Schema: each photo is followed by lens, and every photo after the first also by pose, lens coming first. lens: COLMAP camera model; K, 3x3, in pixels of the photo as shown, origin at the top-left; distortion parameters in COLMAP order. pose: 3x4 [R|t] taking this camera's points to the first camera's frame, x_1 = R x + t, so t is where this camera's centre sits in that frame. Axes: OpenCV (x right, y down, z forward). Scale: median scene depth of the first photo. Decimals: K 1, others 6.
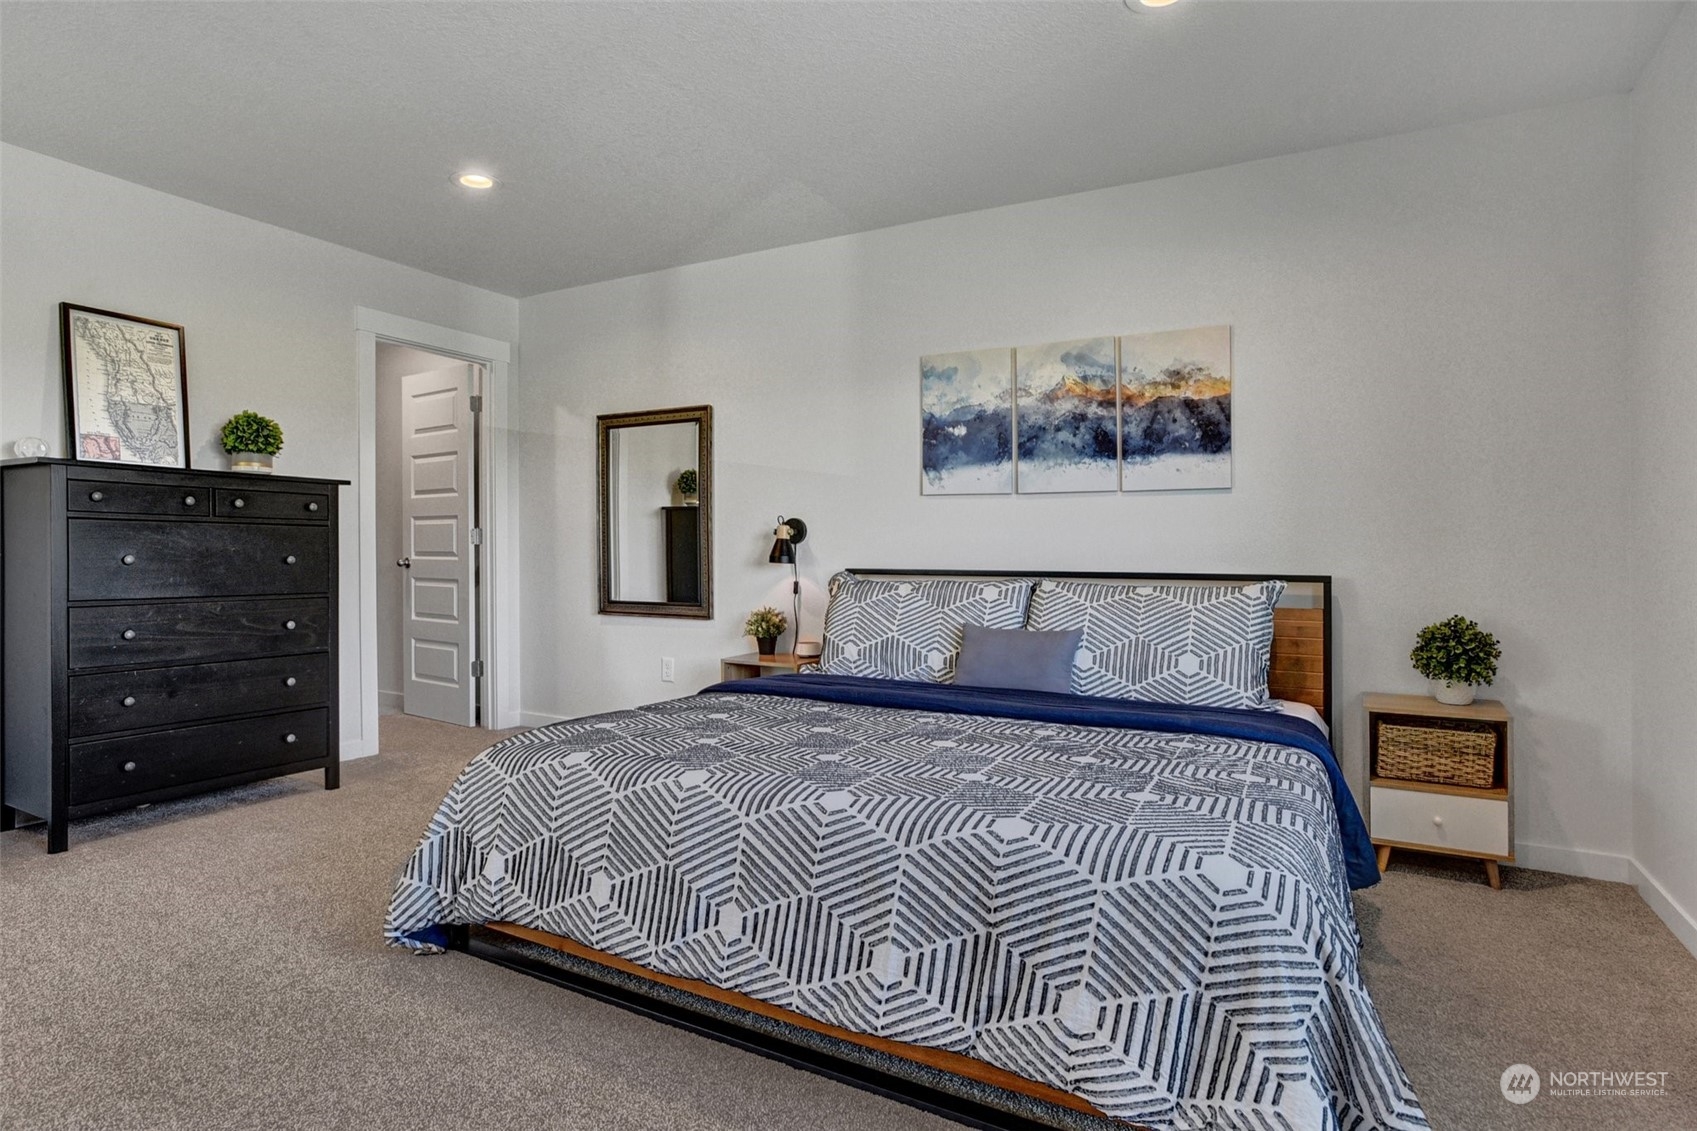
lens RADIAL K [[917.0, 0, 844.0], [0, 917.0, 556.6], [0, 0, 1]] dist [-0.042858, -0.000085]
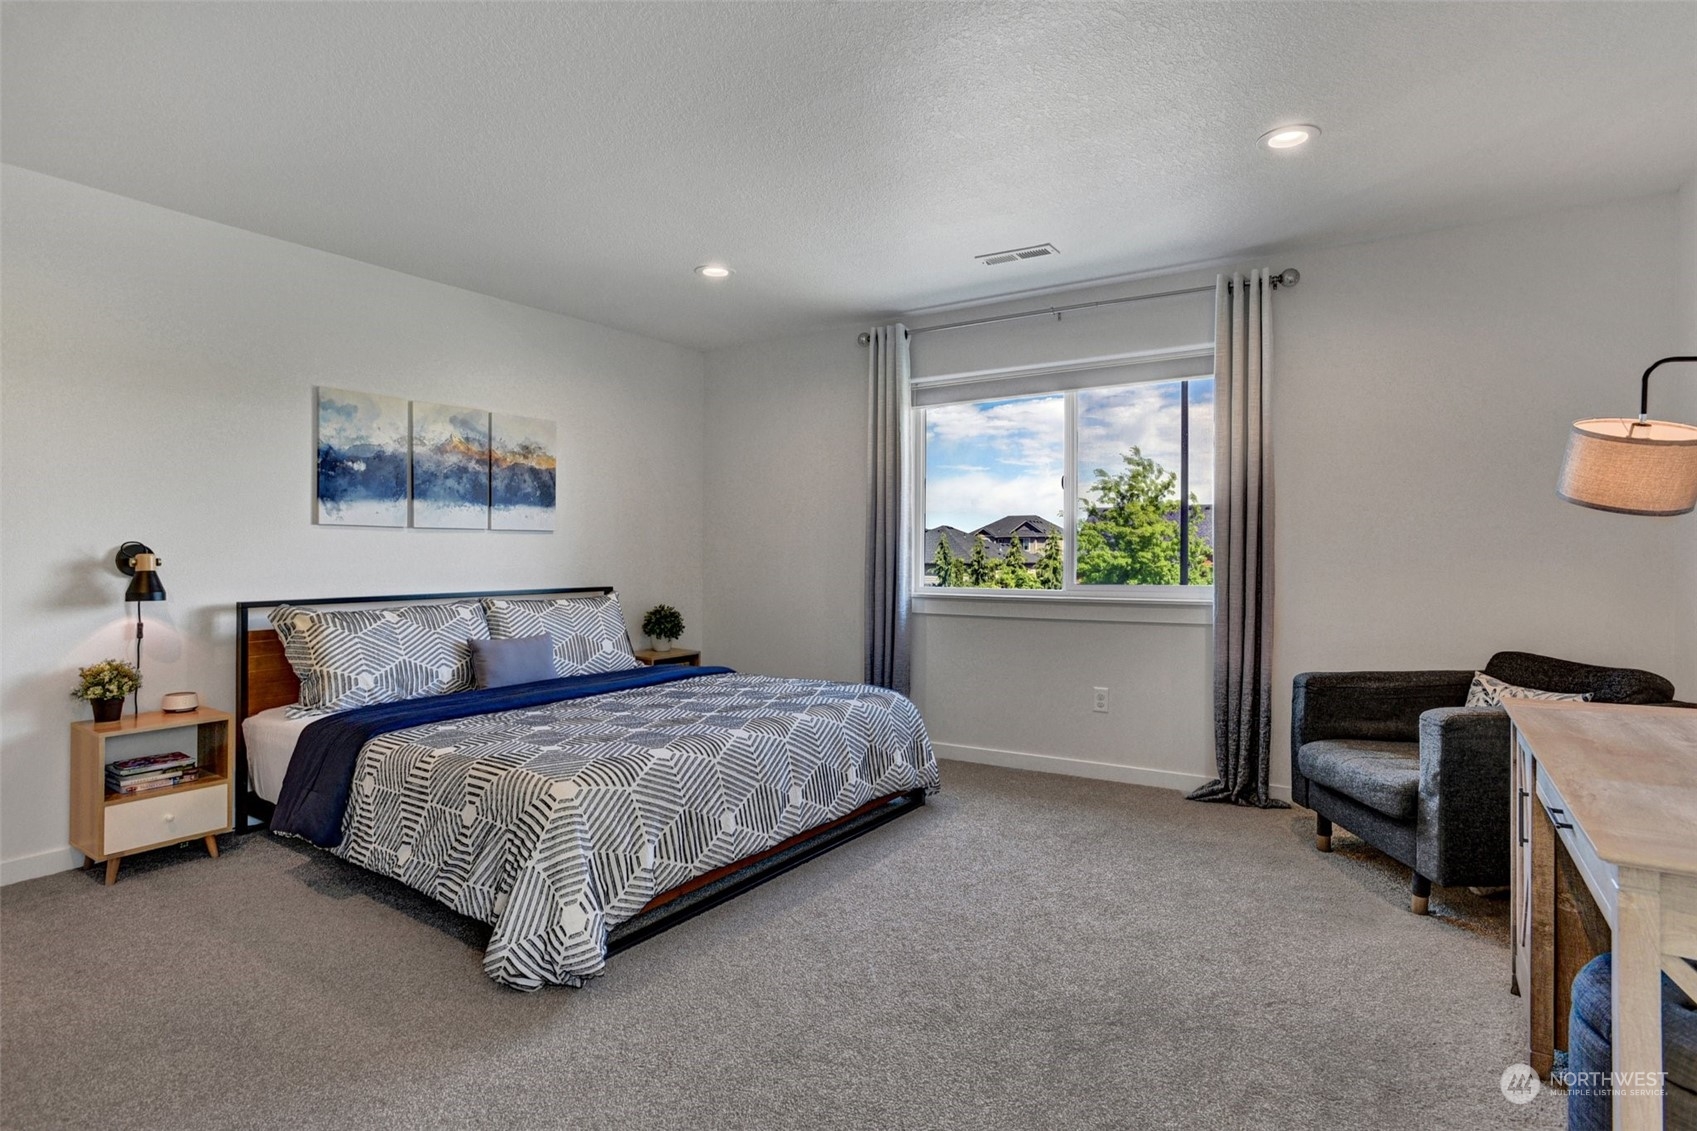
lens RADIAL K [[847.2, 0, 851.7], [0, 847.2, 550.2], [0, 0, 1]] dist [-0.040484, 0.006174]
pose [[0.076553, 0.000807, 0.997065, -0.856758], [0.013695, 0.999904, -0.001861, -0.031990], [-0.996971, 0.013797, 0.076534, 0.380293]]
